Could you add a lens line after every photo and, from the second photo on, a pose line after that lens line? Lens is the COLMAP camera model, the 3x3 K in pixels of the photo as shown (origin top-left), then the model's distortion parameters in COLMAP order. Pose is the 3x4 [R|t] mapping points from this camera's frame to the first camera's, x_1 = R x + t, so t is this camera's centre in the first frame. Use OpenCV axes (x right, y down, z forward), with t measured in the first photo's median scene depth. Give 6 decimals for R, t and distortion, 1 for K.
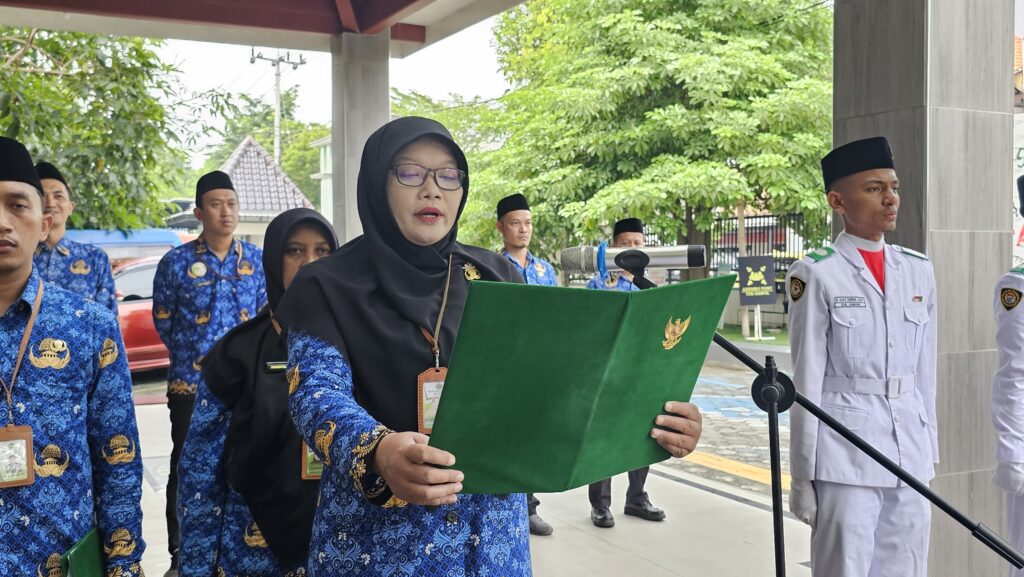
lens RADIAL K [[982.5, 0, 511.8], [0, 982.5, 265.7], [0, 0, 1]] dist [0.235300, -0.629373]
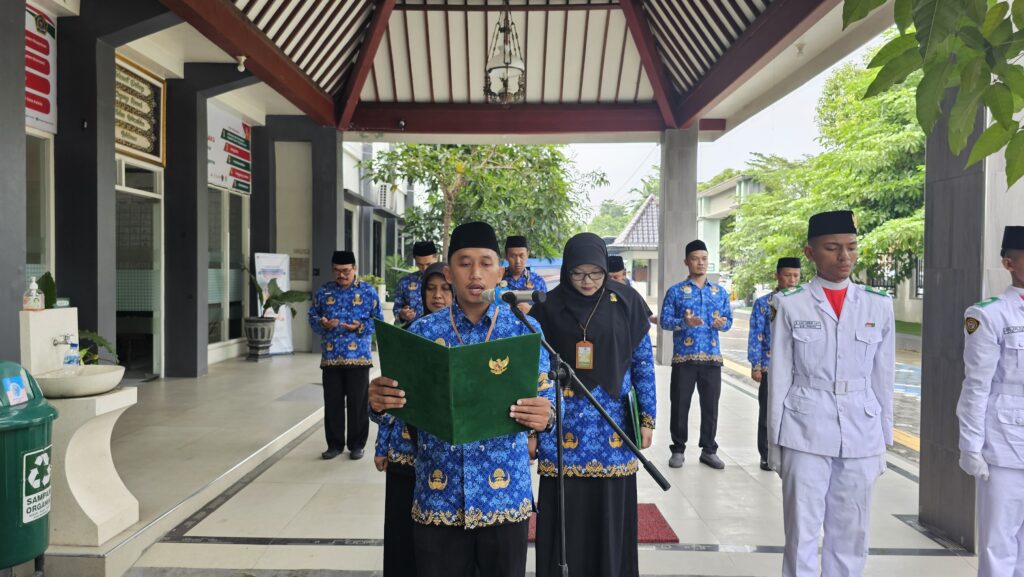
lens RADIAL K [[660.4, 0, 508.4], [0, 660.4, 289.9], [0, 0, 1]] dist [0.003403, -0.018217]
pose [[0.882193, 0.020873, -0.470425, 0.272210], [-0.012542, 0.999704, 0.020838, -0.018397], [0.470721, -0.012483, 0.882194, -0.019968]]
